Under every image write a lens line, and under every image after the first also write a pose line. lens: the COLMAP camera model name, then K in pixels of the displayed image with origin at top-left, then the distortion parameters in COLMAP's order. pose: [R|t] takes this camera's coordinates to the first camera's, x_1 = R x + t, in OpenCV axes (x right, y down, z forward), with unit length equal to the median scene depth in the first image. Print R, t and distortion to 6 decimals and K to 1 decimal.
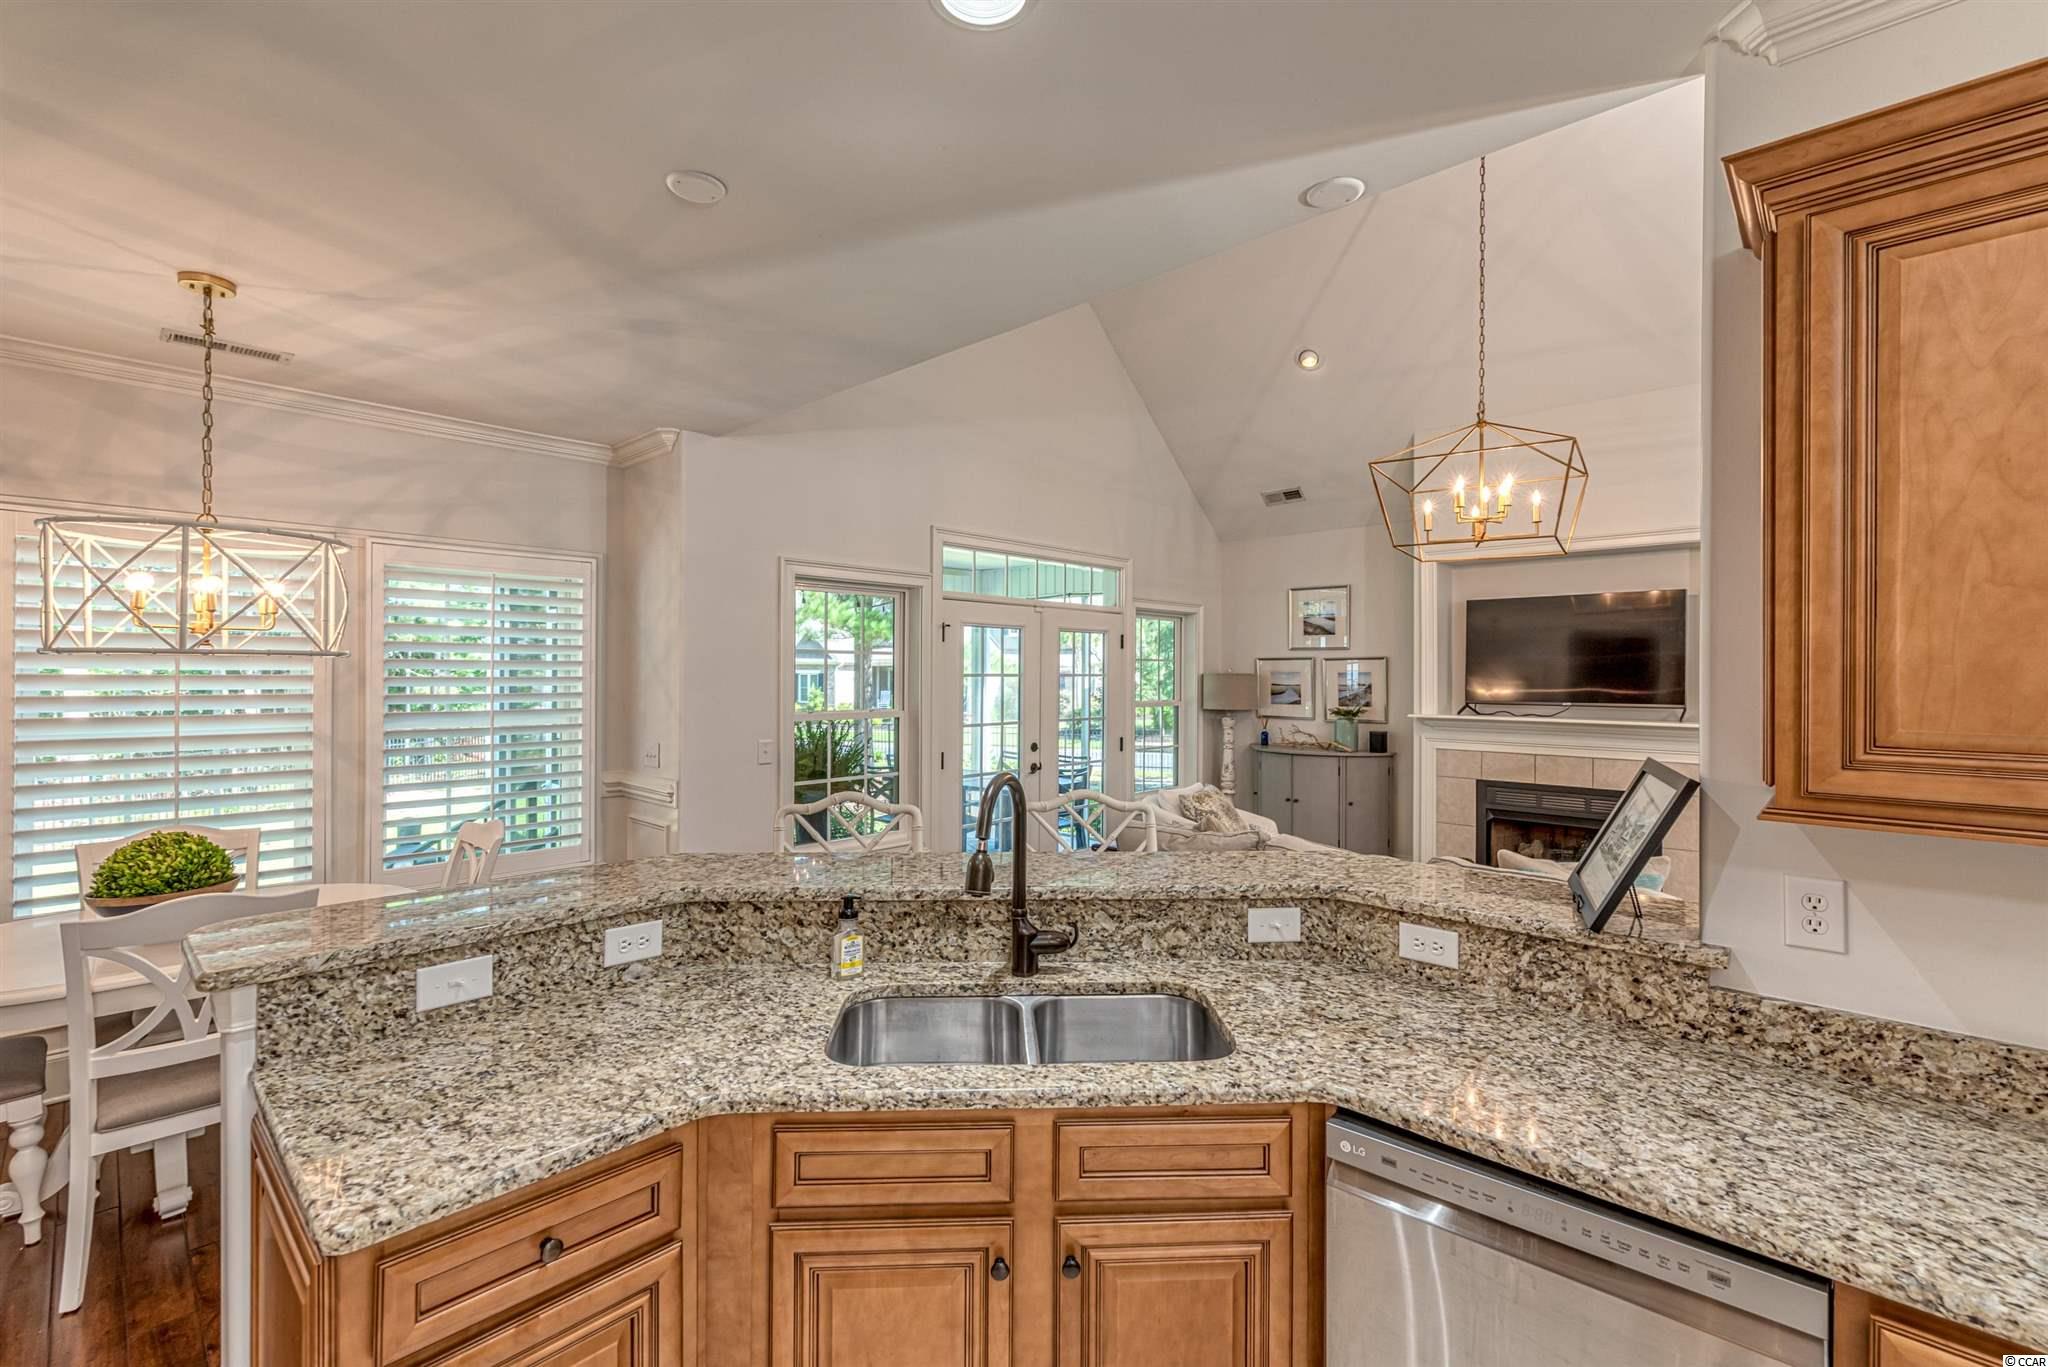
lens RADIAL K [[894.8, 0, 1036.6], [0, 894.8, 666.9], [0, 0, 1]] dist [-0.001327, -0.000701]
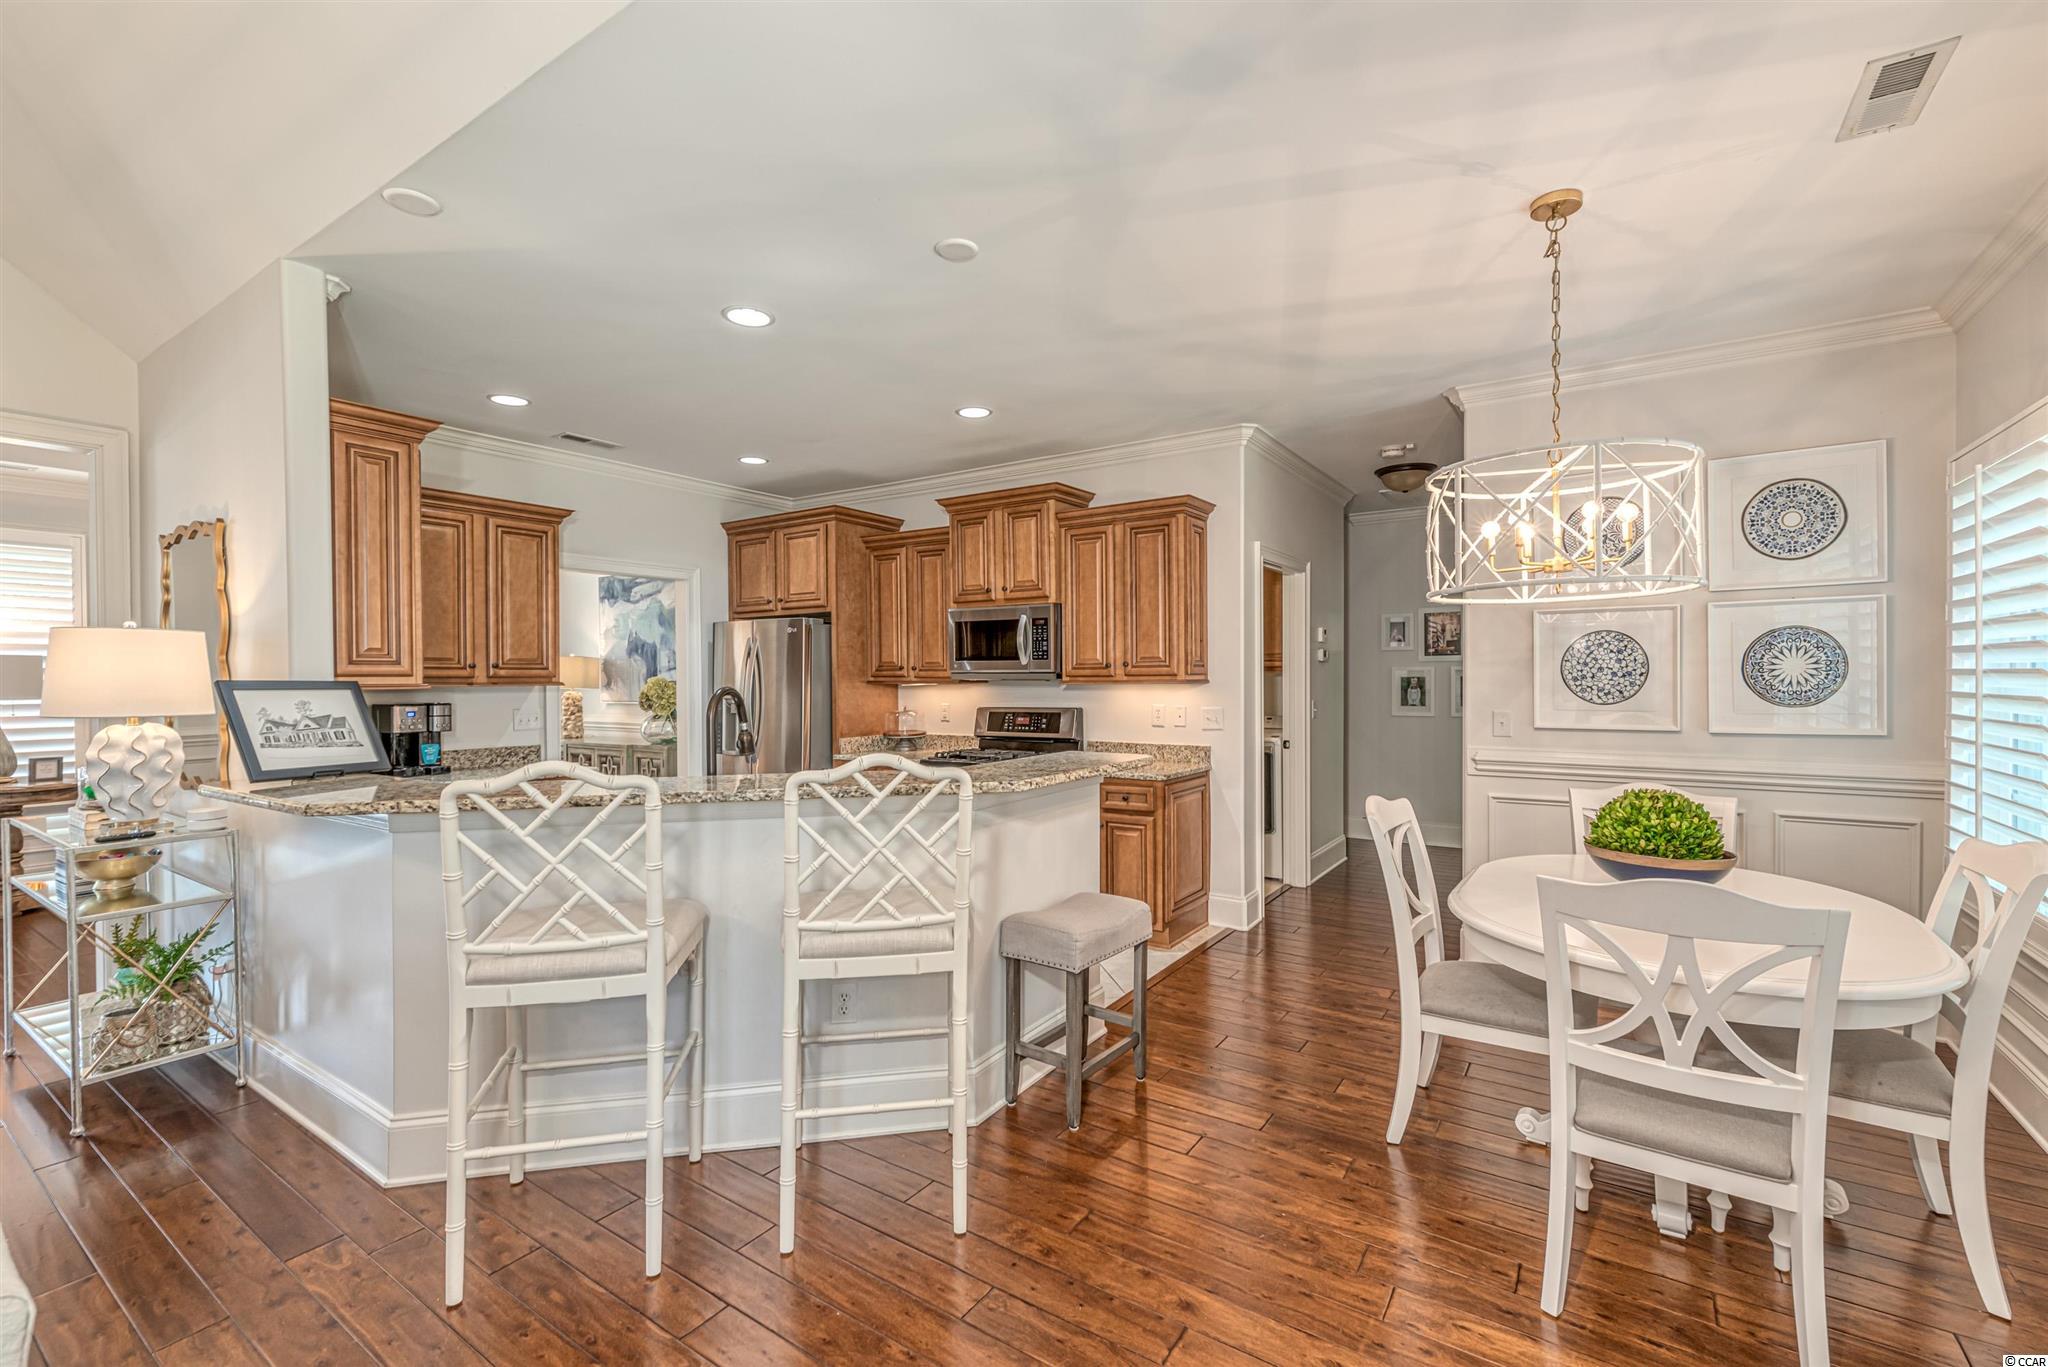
lens RADIAL K [[881.3, 0, 1024.0], [0, 881.3, 683.5], [0, 0, 1]] dist [0.000303, 0.000002]
pose [[-0.987386, 0.002292, -0.158315, -0.107453], [0.002127, 0.999997, 0.001211, 0.039832], [0.158317, 0.000859, -0.987388, 0.913074]]
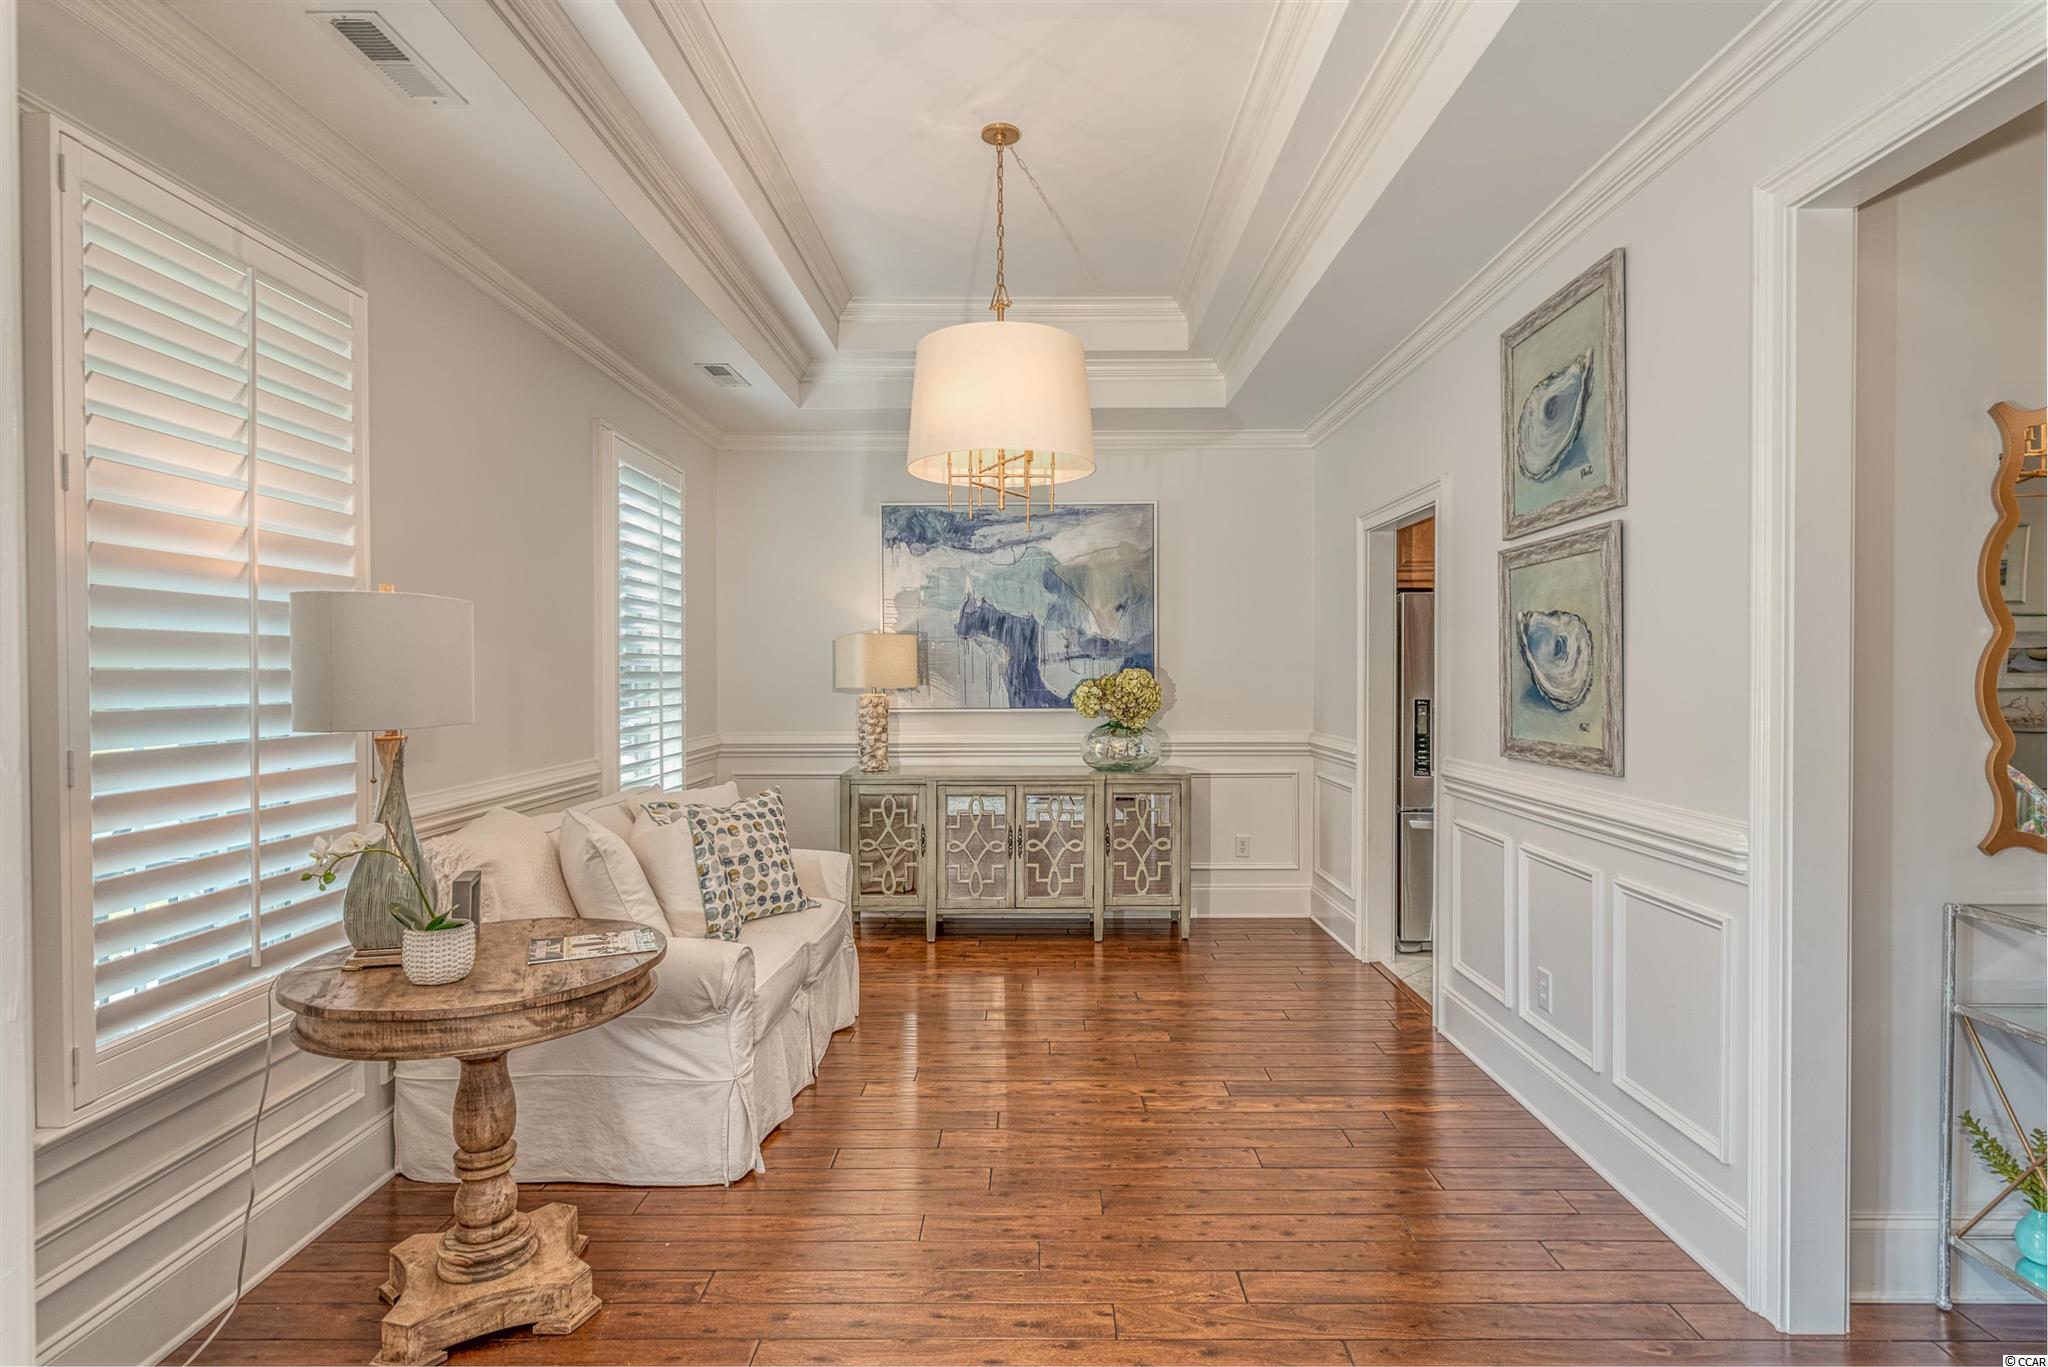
lens RADIAL K [[1041.6, 0, 1024.0], [0, 1041.6, 683.5], [0, 0, 1]] dist [-0.003129, 0.000350]
pose [[-0.741349, 0.006263, -0.671091, 0.994550], [0.003627, 0.999979, 0.005326, 0.038404], [0.671110, 0.001515, -0.741356, 0.212828]]
